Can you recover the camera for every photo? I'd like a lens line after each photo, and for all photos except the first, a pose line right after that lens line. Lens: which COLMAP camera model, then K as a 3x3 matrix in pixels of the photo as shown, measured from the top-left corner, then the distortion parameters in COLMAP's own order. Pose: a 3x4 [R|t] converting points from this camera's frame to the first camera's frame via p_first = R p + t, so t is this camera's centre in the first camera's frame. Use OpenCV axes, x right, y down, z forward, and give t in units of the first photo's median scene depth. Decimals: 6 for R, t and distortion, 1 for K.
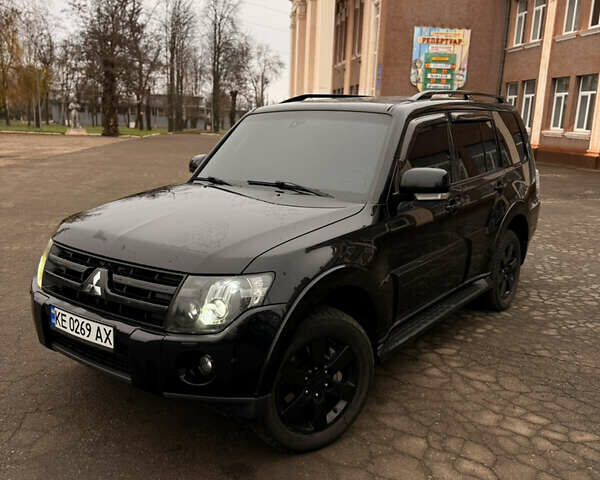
lens RADIAL K [[588.7, 0, 295.8], [0, 588.7, 239.9], [0, 0, 1]] dist [0.064762, 0.000000]
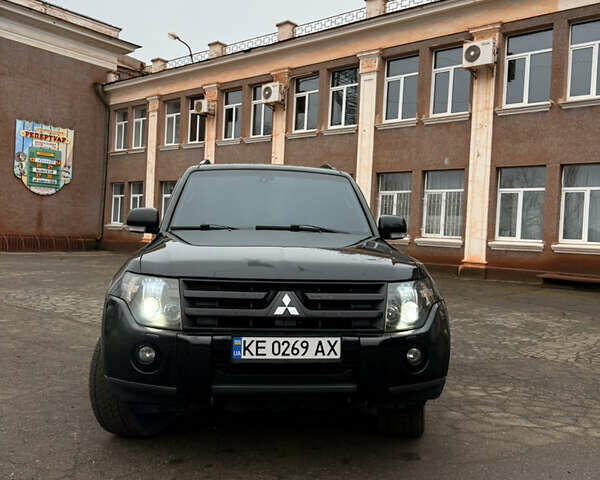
lens RADIAL K [[588.7, 0, 298.7], [0, 588.7, 238.3], [0, 0, 1]] dist [0.064762, 0.000000]
pose [[0.726122, -0.002633, 0.687561, -0.135709], [0.124545, 0.983954, -0.127761, 0.012207], [-0.676192, 0.178402, 0.714798, 0.032003]]
